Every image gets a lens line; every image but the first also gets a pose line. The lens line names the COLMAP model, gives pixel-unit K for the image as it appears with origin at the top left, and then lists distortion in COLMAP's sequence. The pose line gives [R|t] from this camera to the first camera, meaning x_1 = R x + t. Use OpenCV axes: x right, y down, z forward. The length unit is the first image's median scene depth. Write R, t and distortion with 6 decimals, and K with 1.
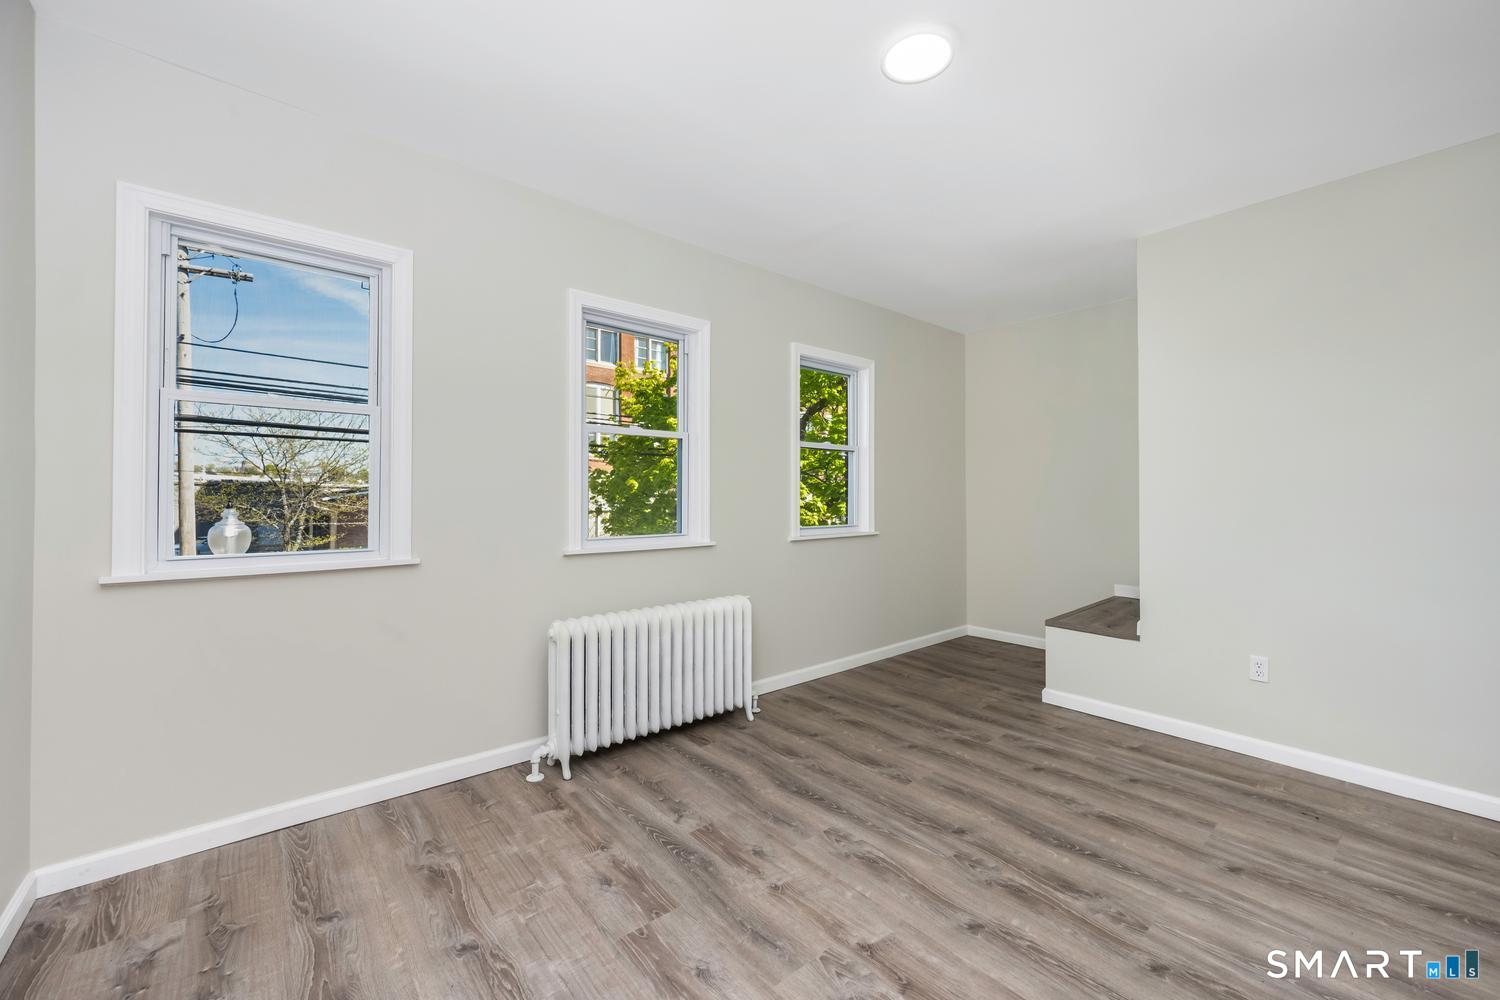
lens RADIAL K [[588.7, 0, 750.0], [0, 588.7, 500.0], [0, 0, 1]] dist [-0.001024, -0.000369]
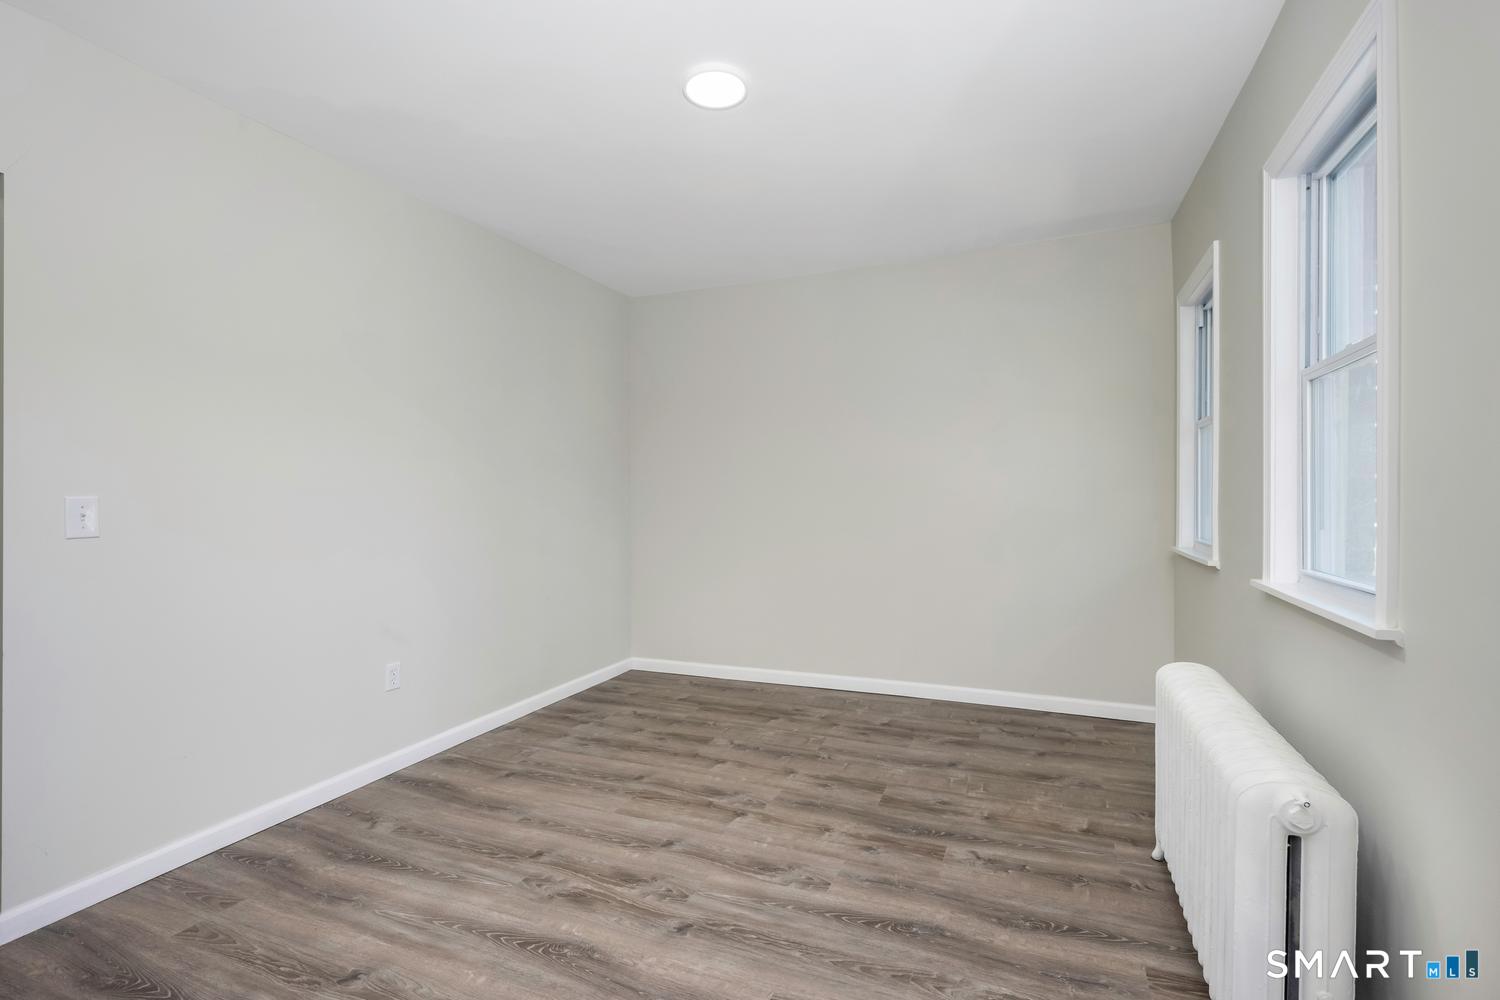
lens RADIAL K [[682.6, 0, 750.0], [0, 682.6, 500.0], [0, 0, 1]] dist [-0.000061, -0.000043]
pose [[-0.892027, 0.002313, -0.451976, 0.663048], [-0.002049, 0.999956, 0.009162, -0.011017], [0.451977, 0.009099, -0.891983, 1.780705]]
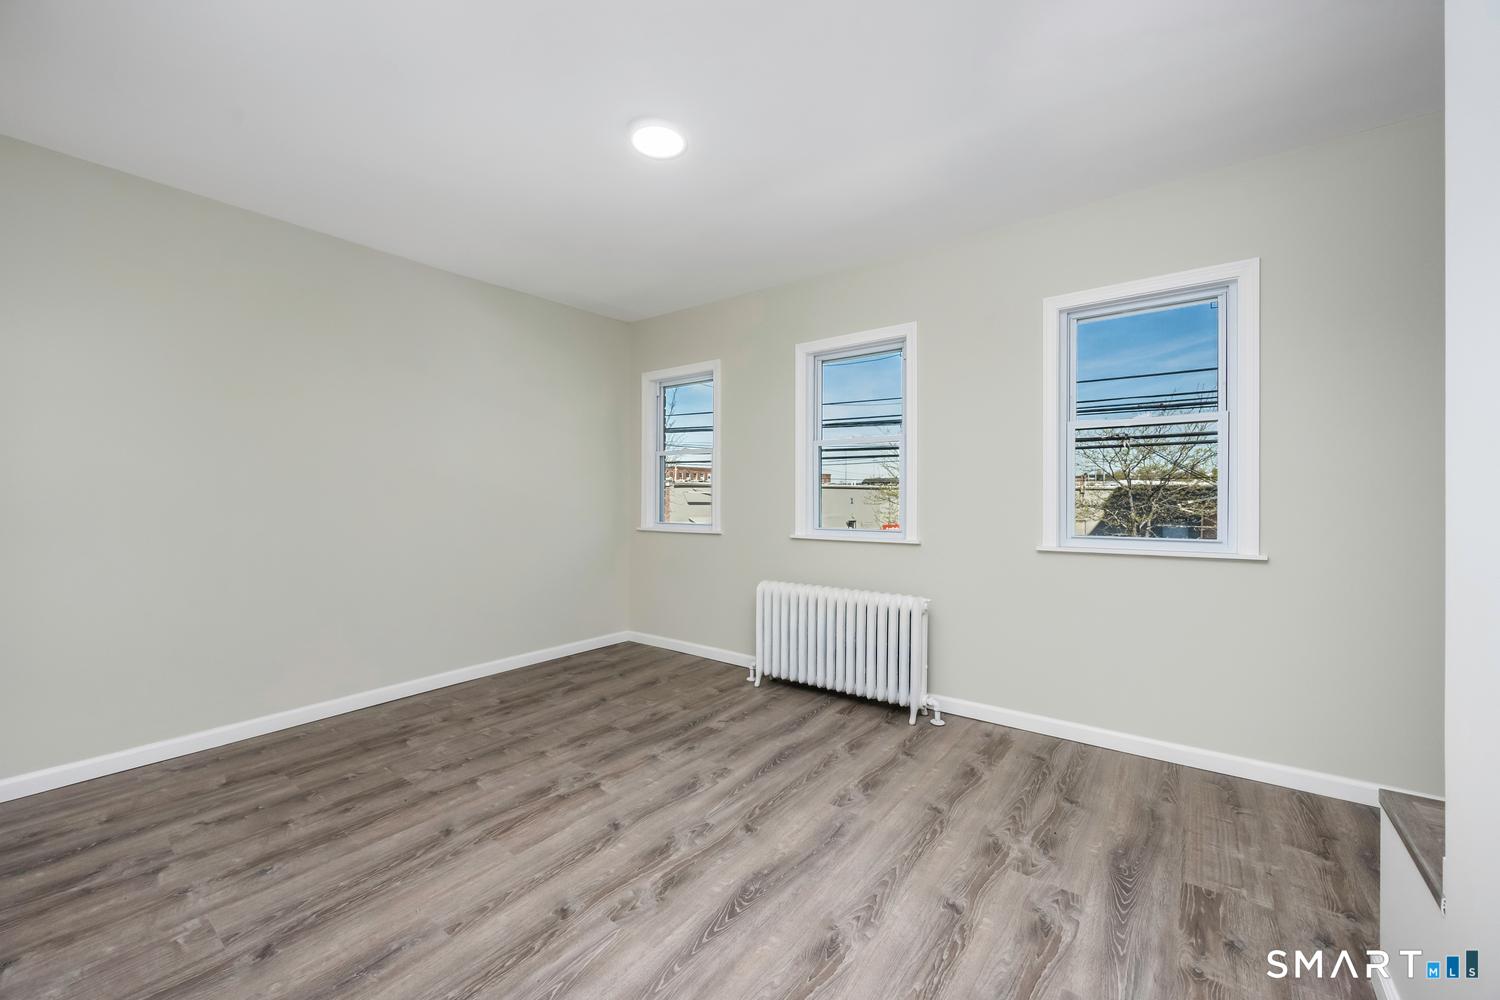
lens RADIAL K [[588.7, 0, 750.0], [0, 588.7, 500.0], [0, 0, 1]] dist [-0.001024, -0.000369]
pose [[0.213585, 0.000670, -0.976924, 1.282986], [-0.006205, 0.999981, -0.000671, 0.010140], [0.976905, 0.006205, 0.213585, 0.761179]]
